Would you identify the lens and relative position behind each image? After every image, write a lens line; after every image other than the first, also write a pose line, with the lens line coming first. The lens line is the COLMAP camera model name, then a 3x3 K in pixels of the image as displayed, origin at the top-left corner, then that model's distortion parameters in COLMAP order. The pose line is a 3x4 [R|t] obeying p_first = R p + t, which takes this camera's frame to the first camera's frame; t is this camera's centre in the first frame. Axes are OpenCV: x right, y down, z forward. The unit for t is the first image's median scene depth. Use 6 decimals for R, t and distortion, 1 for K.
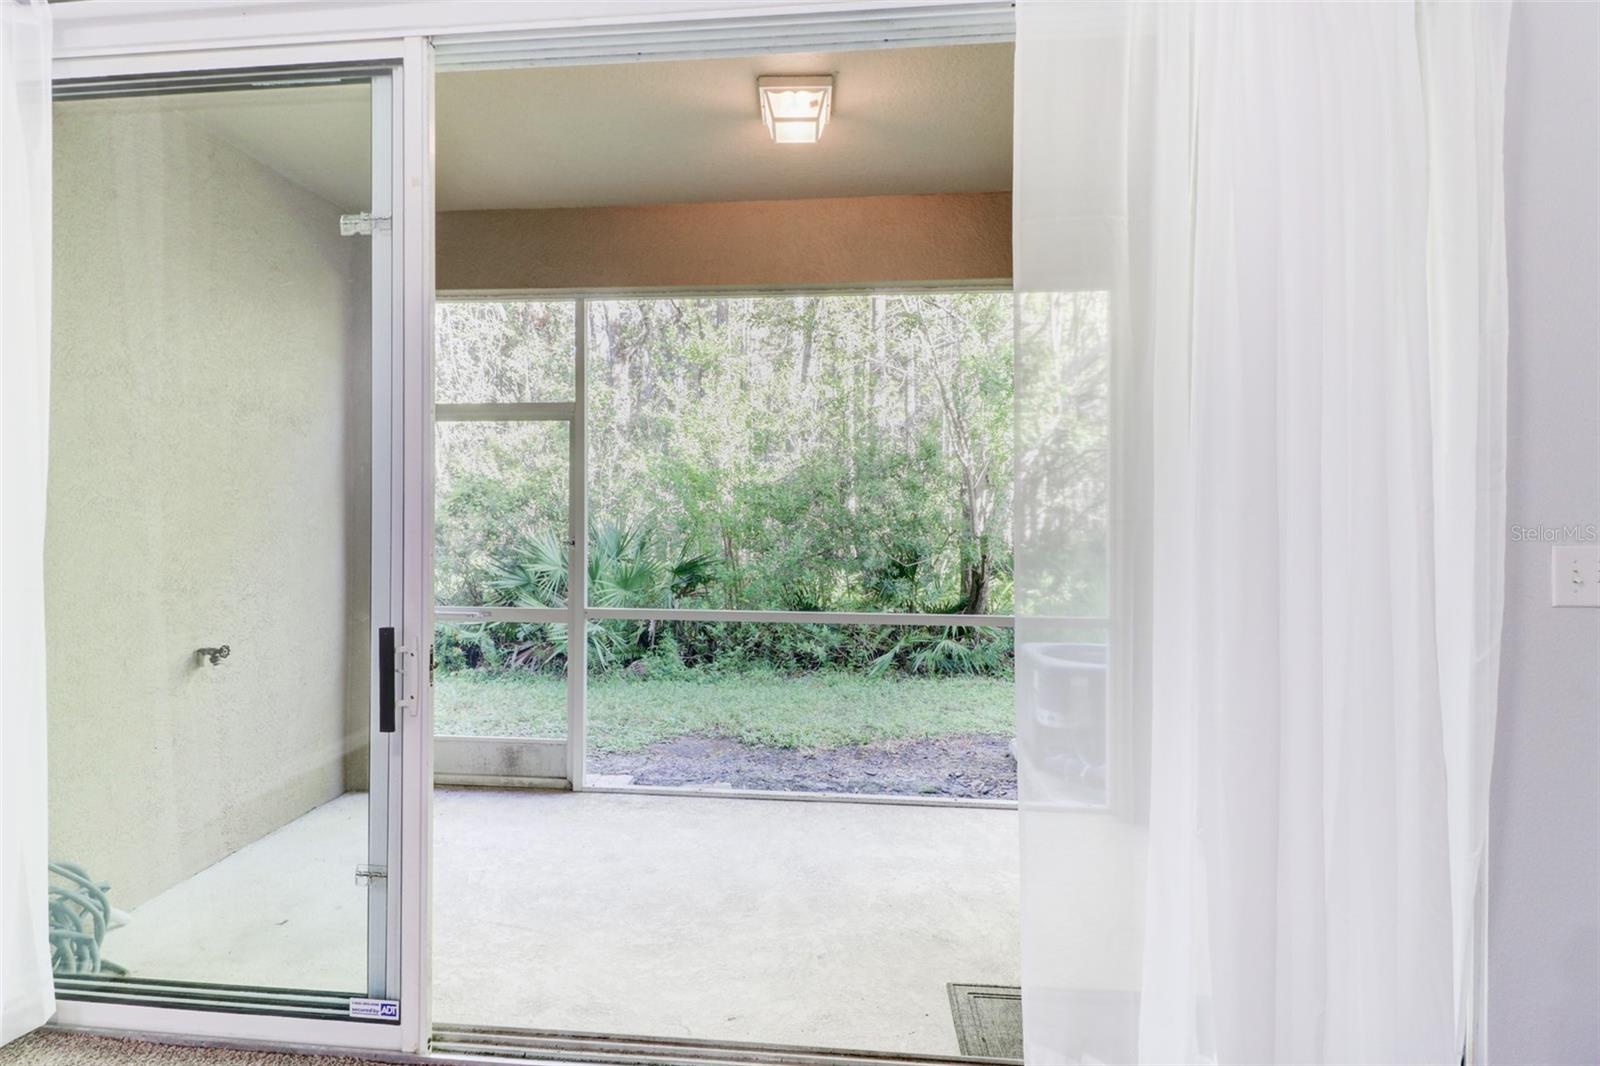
lens RADIAL K [[754.3, 0, 784.2], [0, 754.3, 507.3], [0, 0, 1]] dist [0.020286, -0.014477]
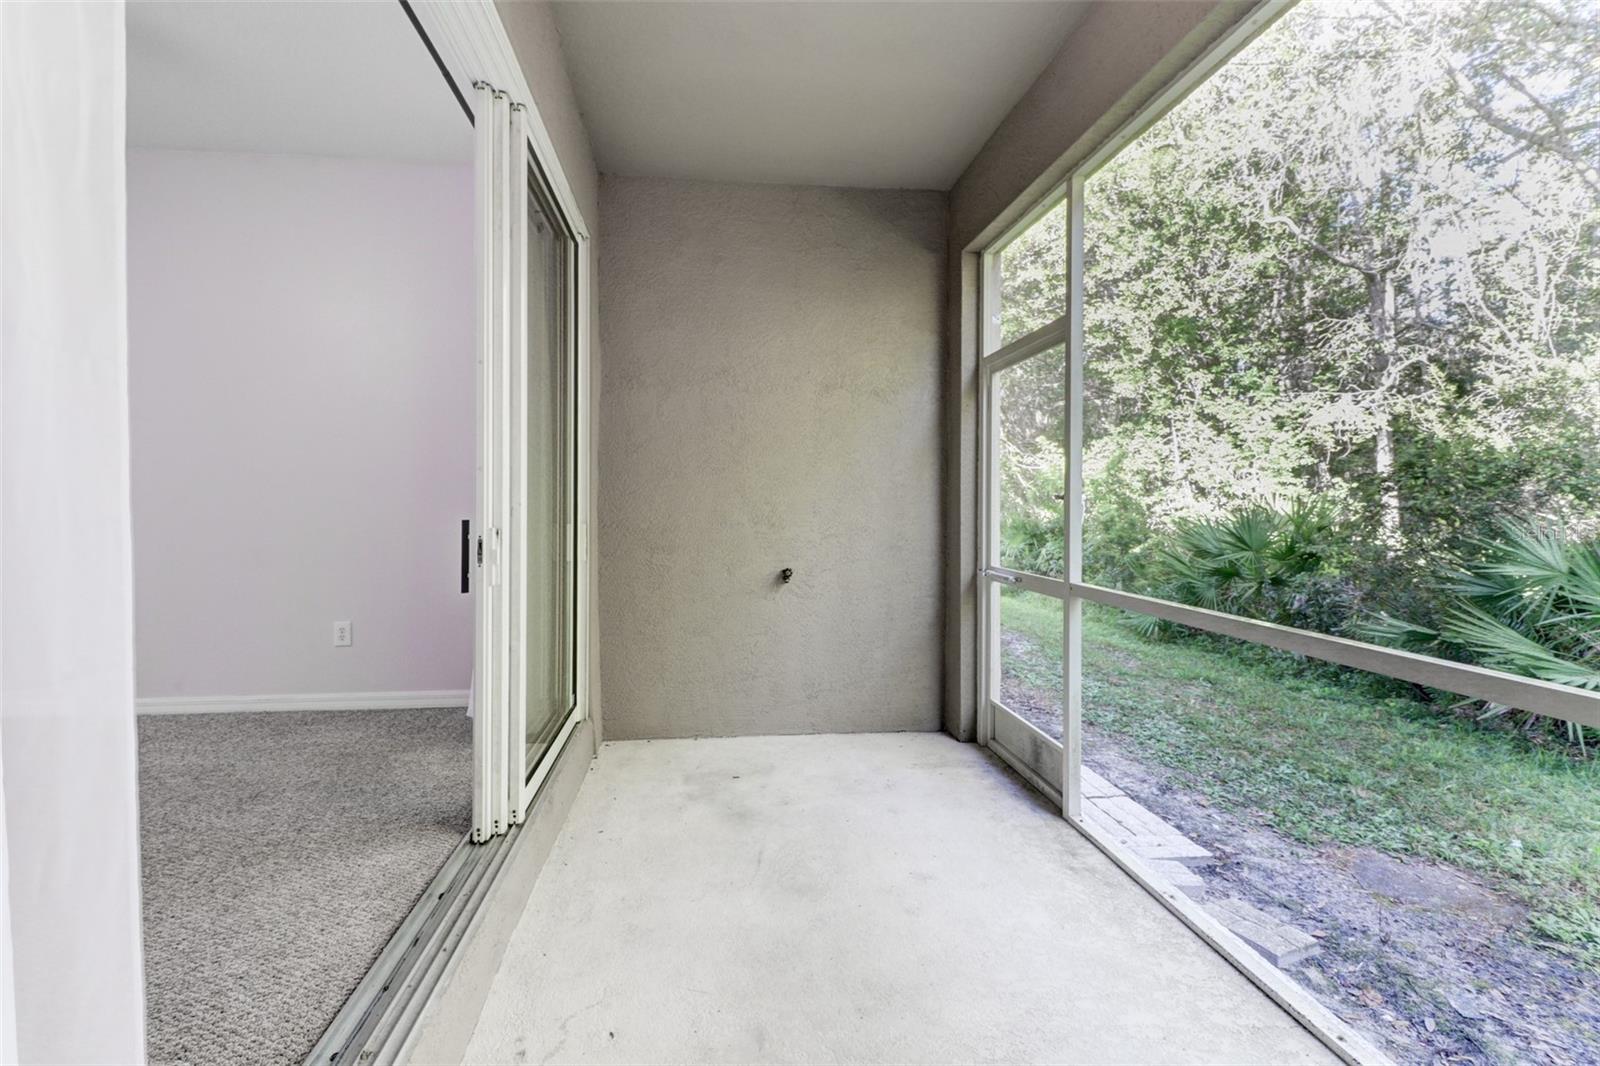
lens RADIAL K [[754.3, 0, 784.2], [0, 754.3, 507.3], [0, 0, 1]] dist [0.020286, -0.014477]
pose [[0.184885, -0.007980, -0.982728, 0.370559], [-0.000747, 0.999966, -0.008260, 0.057559], [0.982760, 0.002261, 0.184873, 0.498477]]
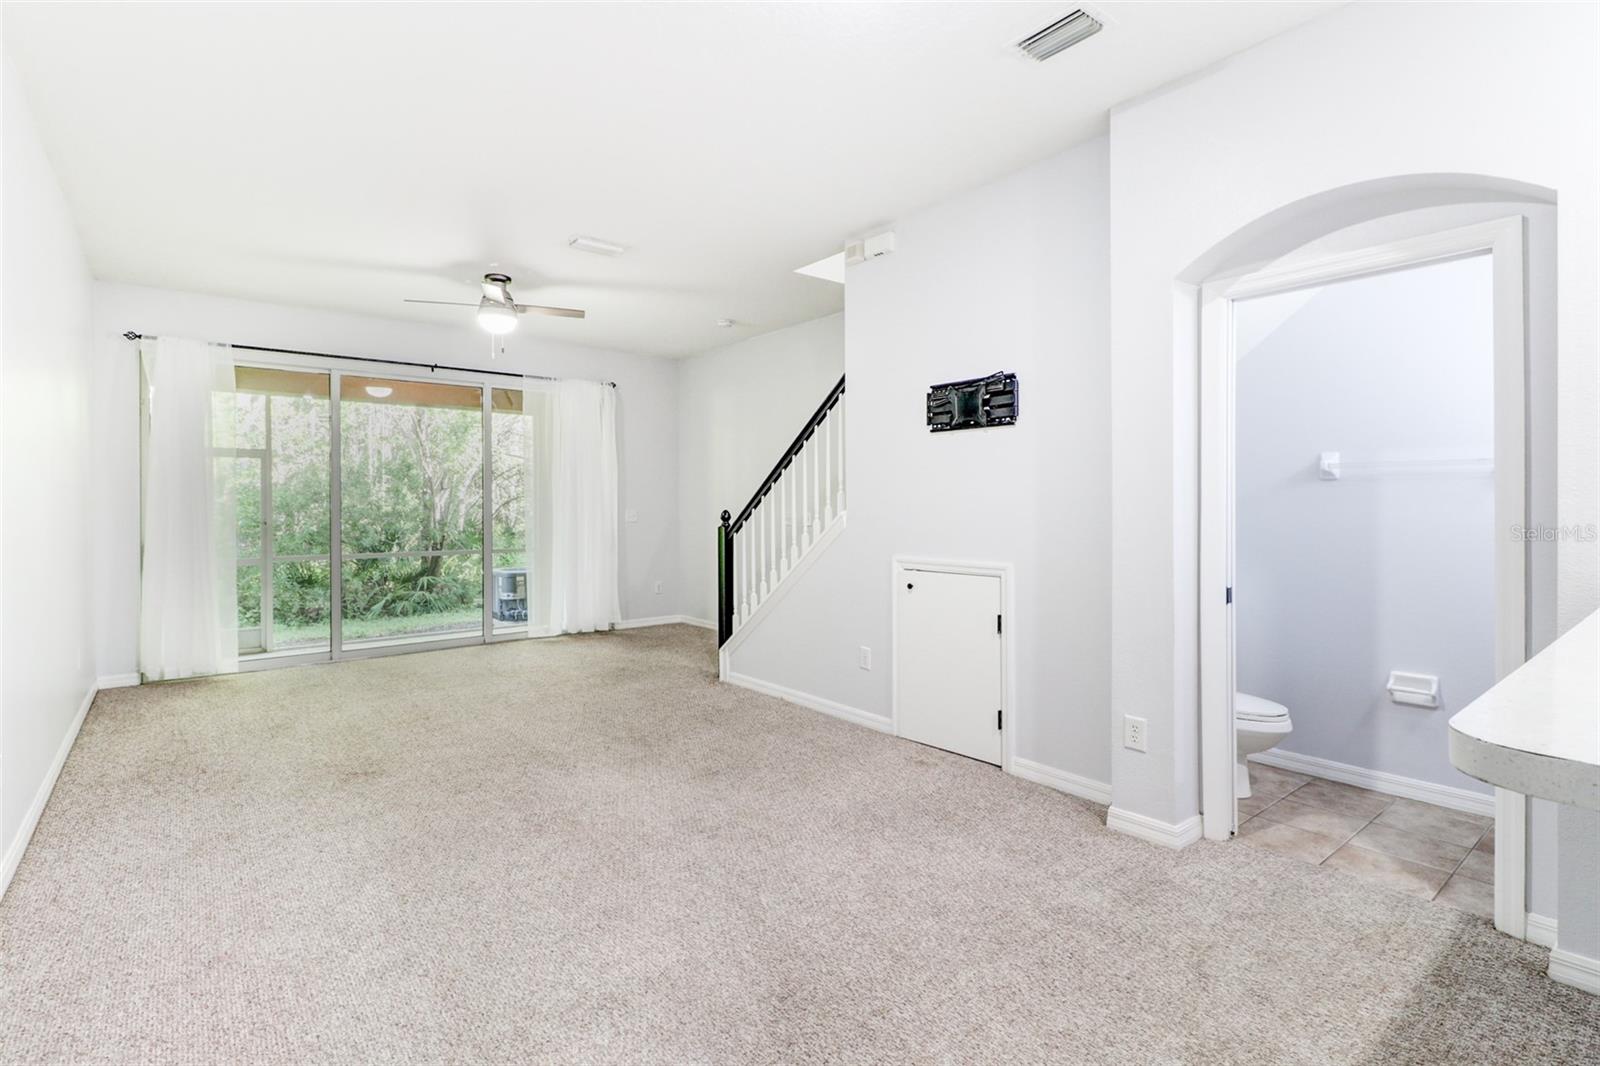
lens RADIAL K [[754.3, 0, 784.2], [0, 754.3, 507.3], [0, 0, 1]] dist [0.020286, -0.014477]
pose [[0.726021, -0.014214, 0.687526, -0.553644], [0.010995, 0.999898, 0.009062, 0.005773], [-0.687585, 0.000980, 0.726103, -1.118063]]
